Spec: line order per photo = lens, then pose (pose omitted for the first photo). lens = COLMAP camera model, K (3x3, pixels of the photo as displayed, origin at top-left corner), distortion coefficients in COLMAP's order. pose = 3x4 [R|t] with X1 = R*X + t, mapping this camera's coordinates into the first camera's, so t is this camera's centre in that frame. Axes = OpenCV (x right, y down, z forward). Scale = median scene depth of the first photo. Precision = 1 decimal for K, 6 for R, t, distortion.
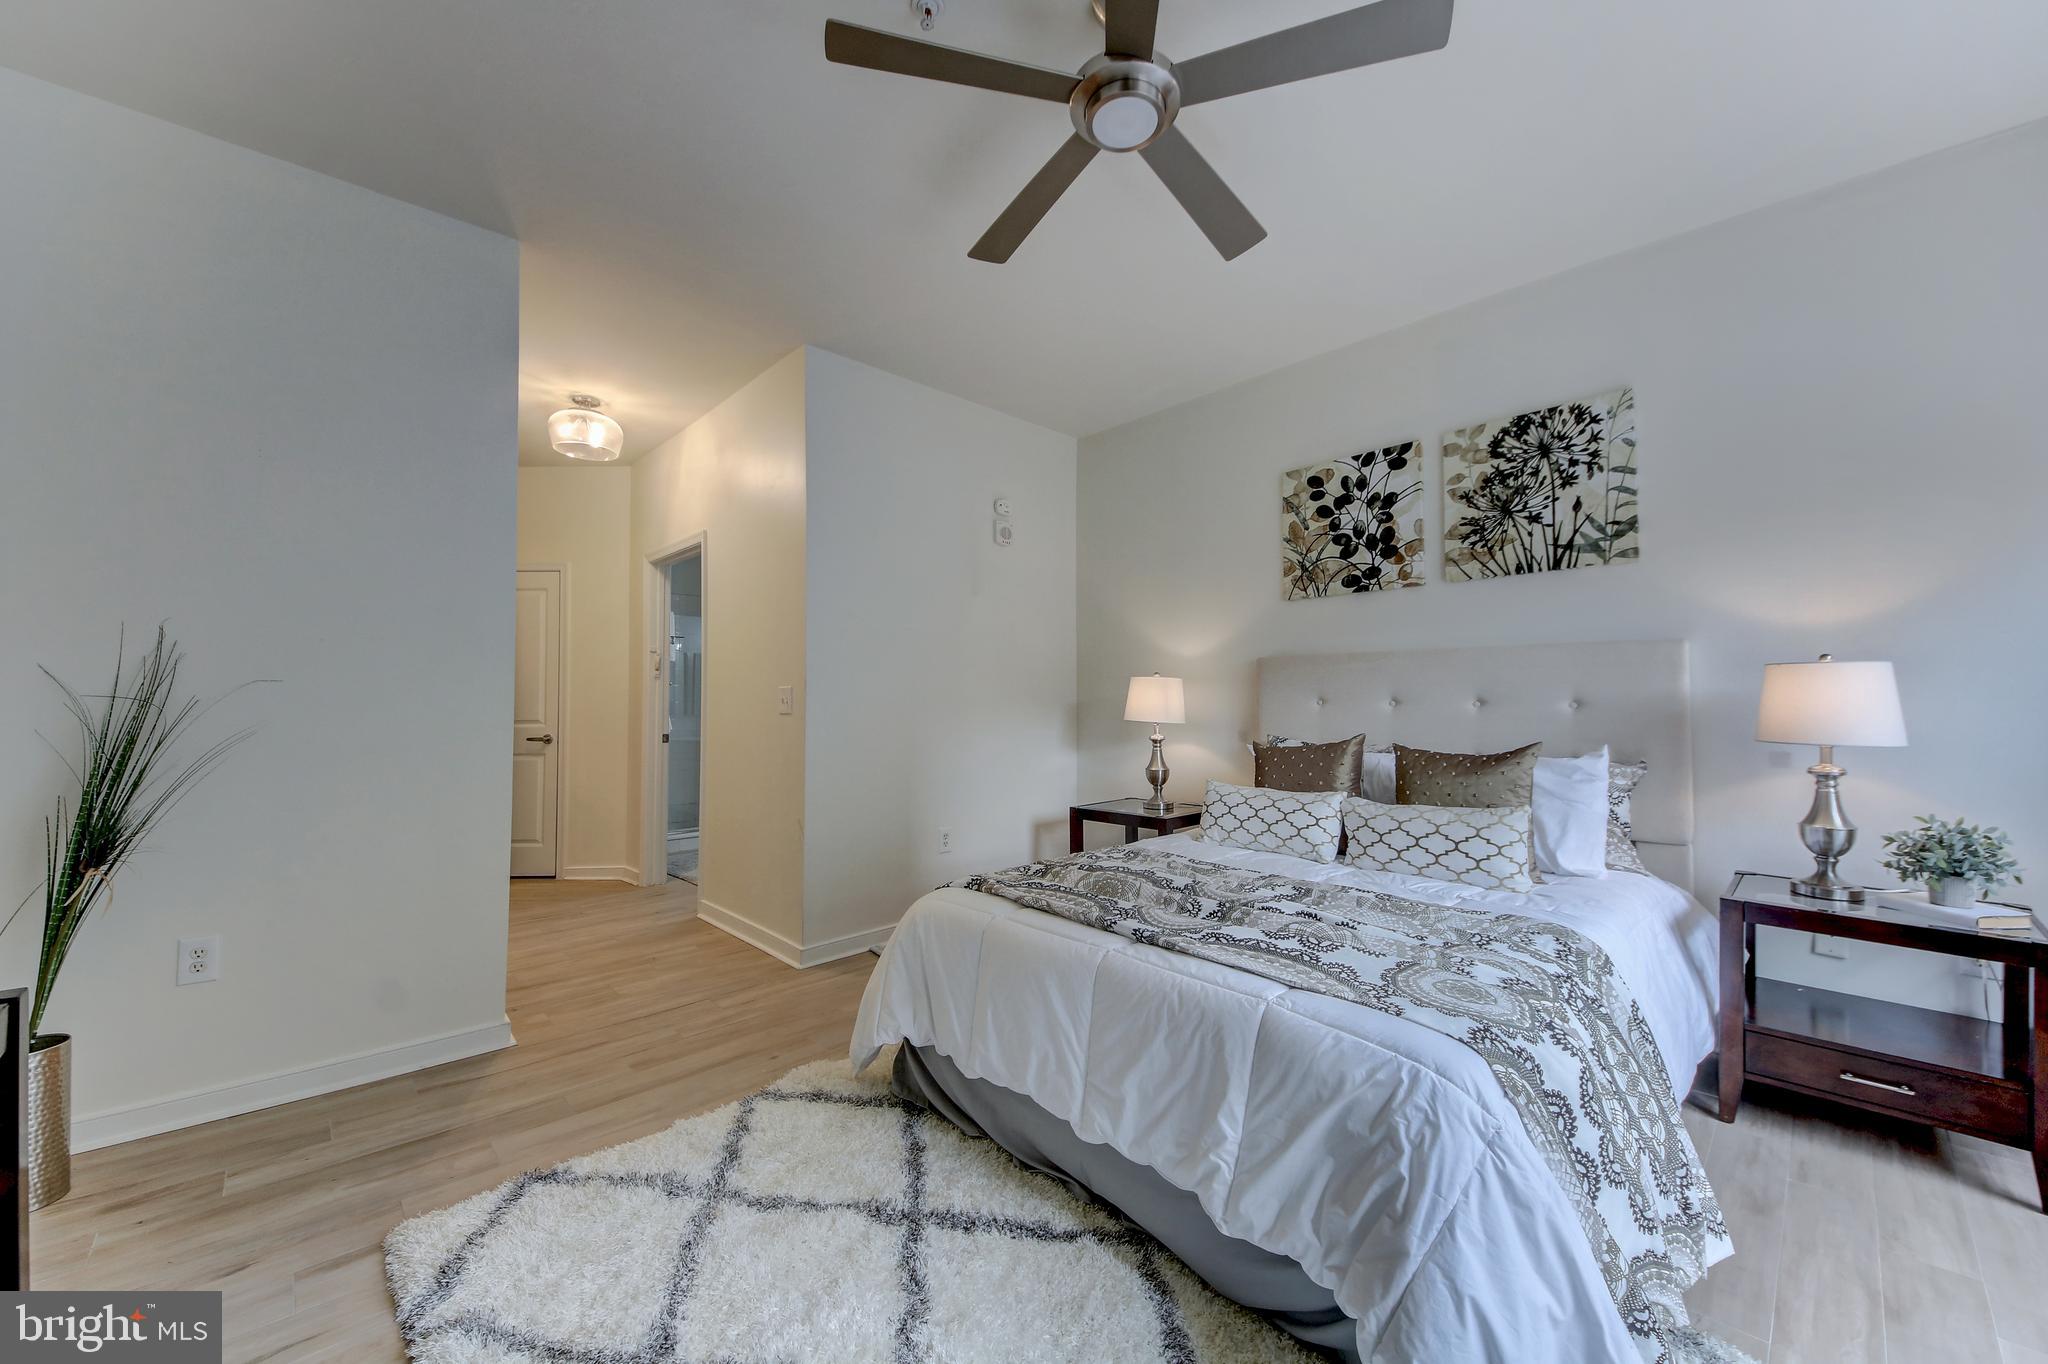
lens RADIAL K [[773.2, 0, 1028.3], [0, 773.2, 662.6], [0, 0, 1]] dist [0.001280, 0.004048]
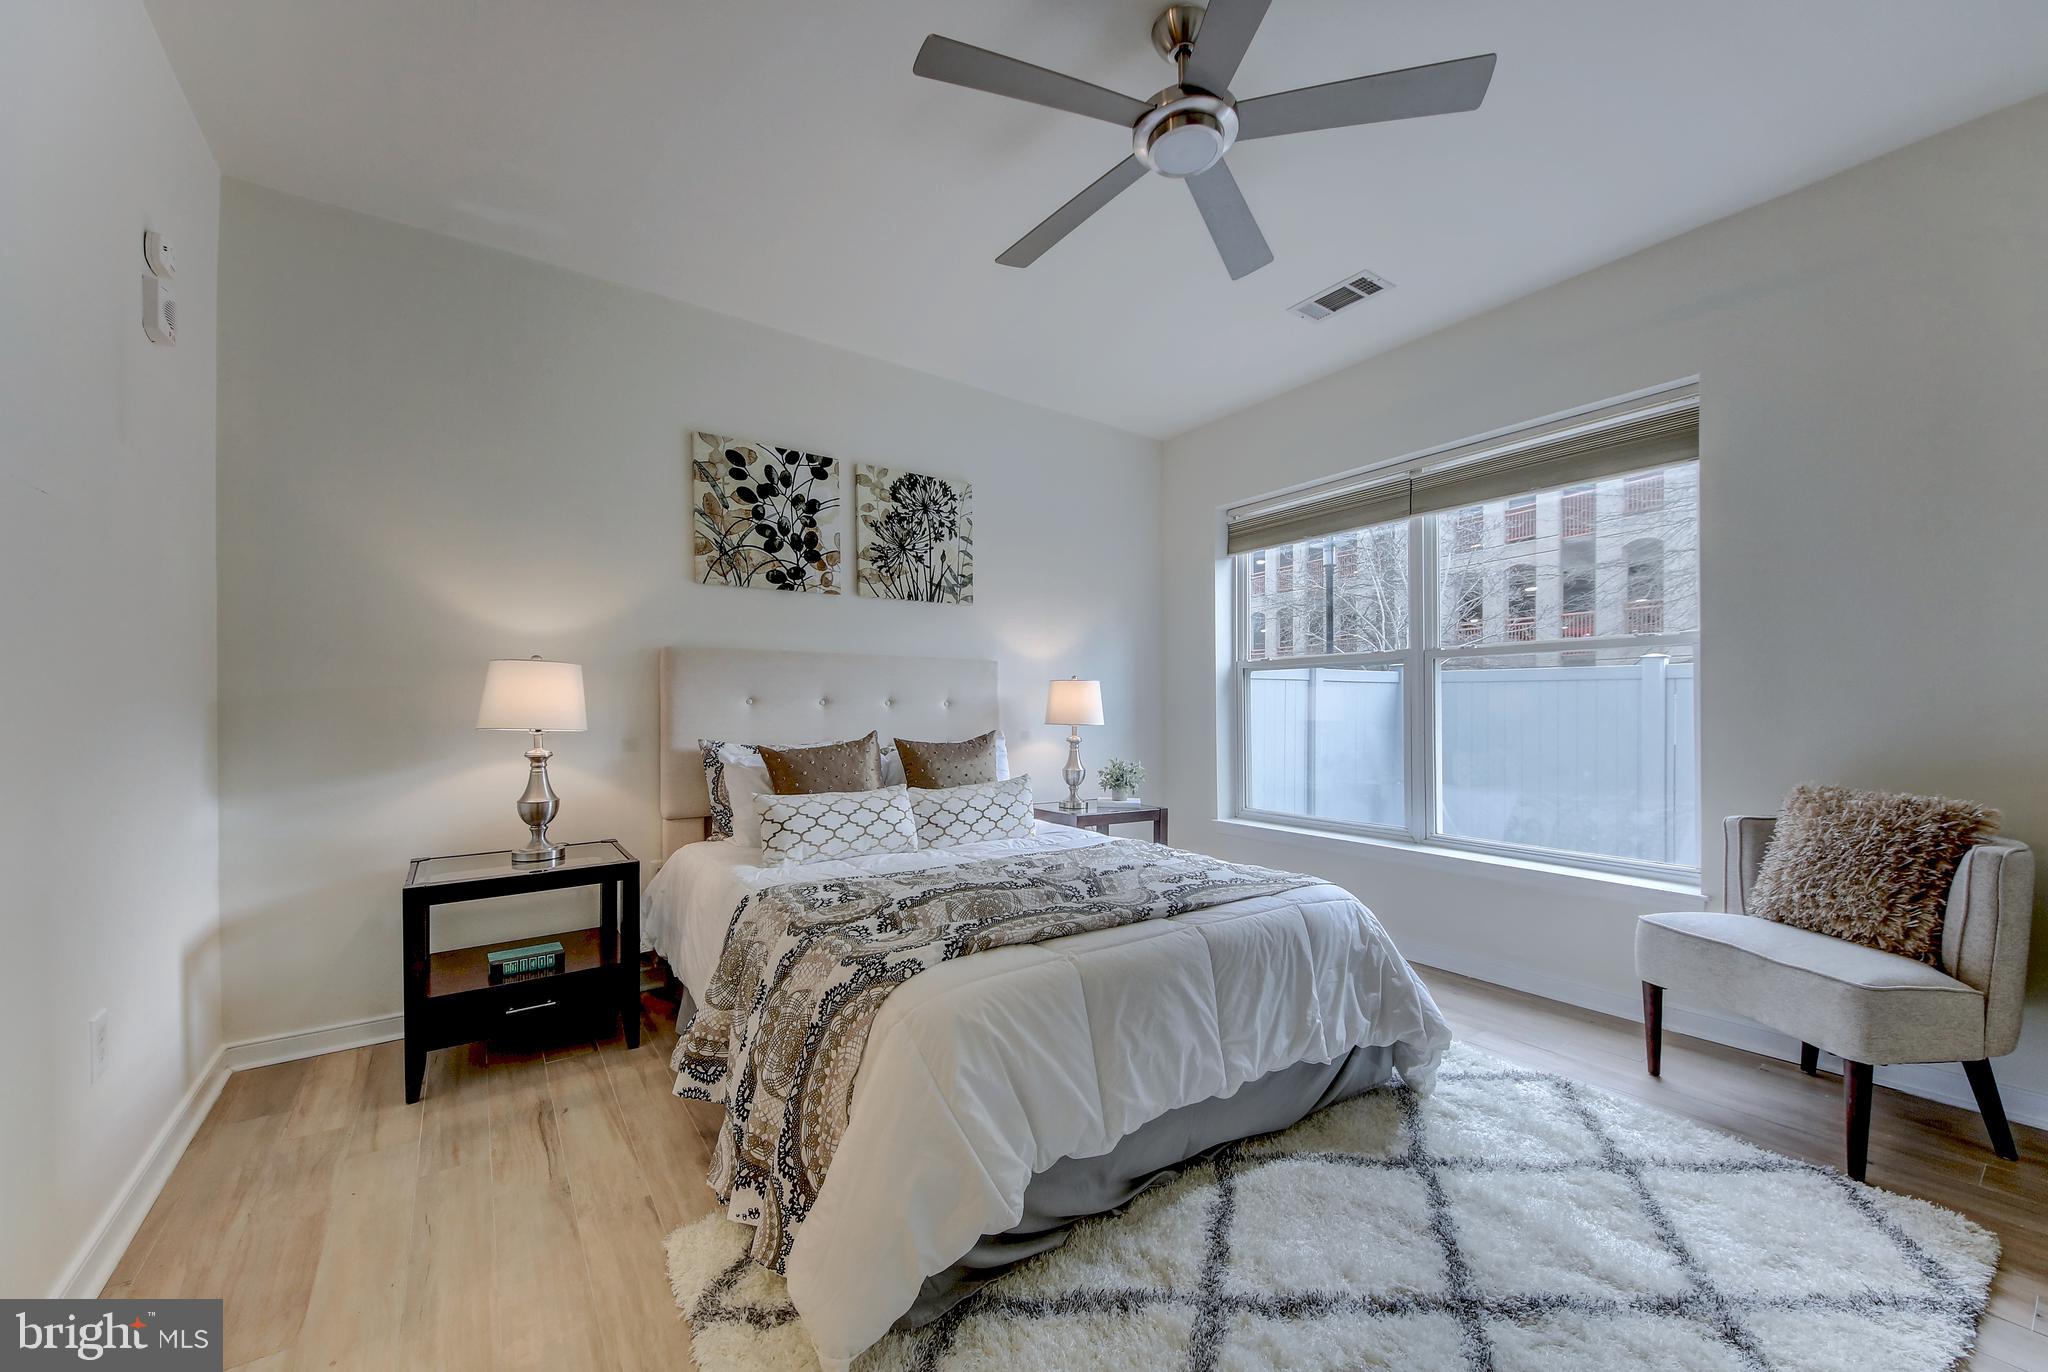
lens RADIAL K [[815.1, 0, 1024.0], [0, 815.1, 686.0], [0, 0, 1]] dist [0.002423, 0.000106]
pose [[0.088397, 0.016169, 0.995954, -0.603640], [-0.057648, 0.998275, -0.011090, 0.026255], [-0.994416, -0.056434, 0.089176, 0.624768]]
